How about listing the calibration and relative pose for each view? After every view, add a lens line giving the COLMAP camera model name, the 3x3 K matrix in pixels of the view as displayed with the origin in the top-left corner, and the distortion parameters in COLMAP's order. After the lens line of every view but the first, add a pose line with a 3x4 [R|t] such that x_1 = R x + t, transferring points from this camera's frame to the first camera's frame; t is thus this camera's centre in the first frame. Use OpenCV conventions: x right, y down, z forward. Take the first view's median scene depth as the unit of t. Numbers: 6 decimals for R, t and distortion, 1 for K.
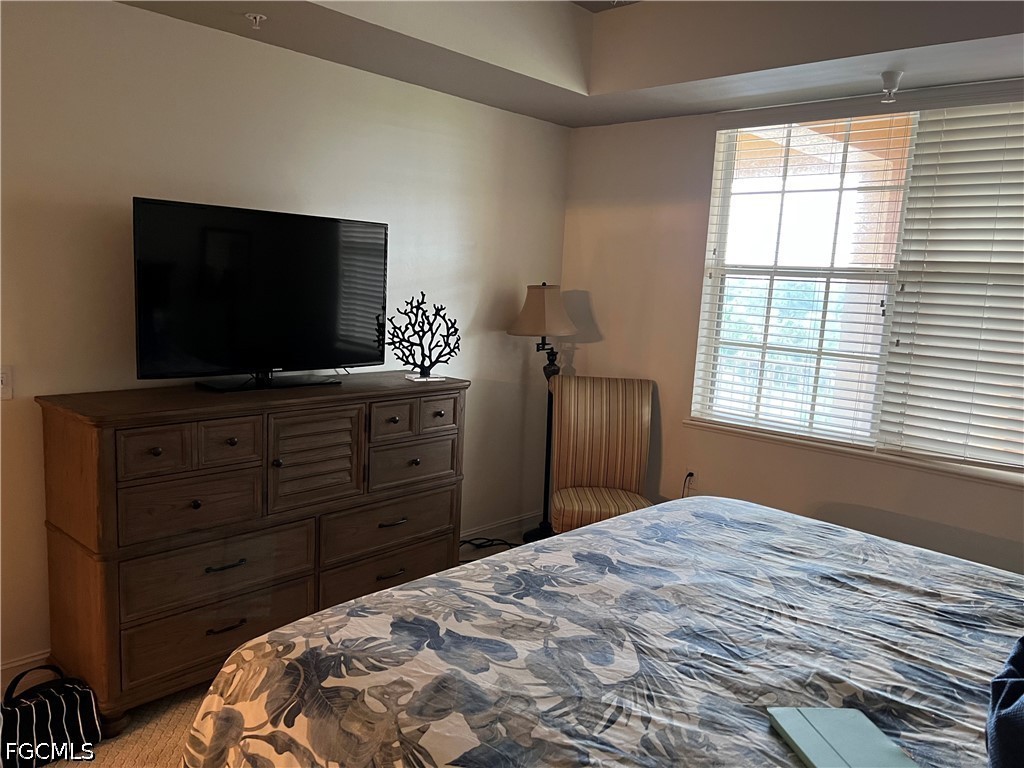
lens RADIAL K [[769.4, 0, 512.0], [0, 769.4, 384.0], [0, 0, 1]] dist [0.004094, -0.077232]
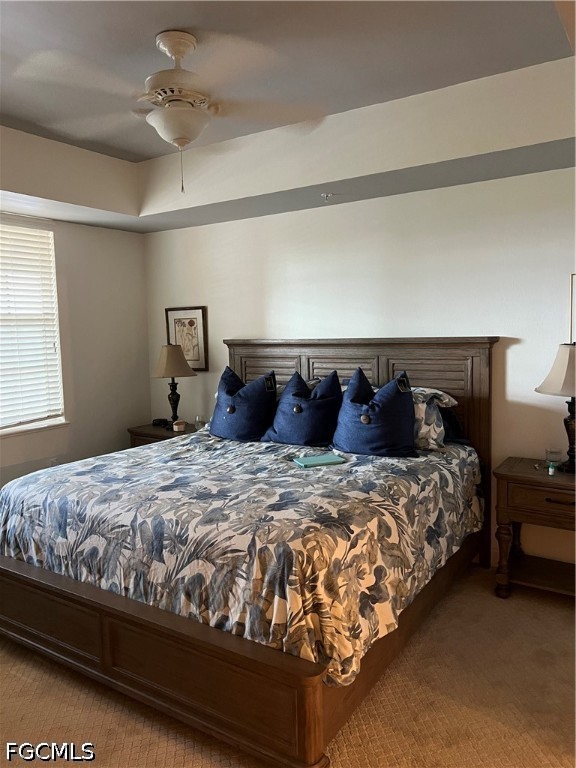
lens RADIAL K [[577.0, 0, 288.0], [0, 577.0, 384.0], [0, 0, 1]] dist [0.004094, -0.077232]
pose [[-0.164704, -0.159242, 0.973404, -1.548815], [0.163417, 0.968837, 0.186146, -0.265964], [-0.972711, 0.189730, -0.133548, 1.130000]]
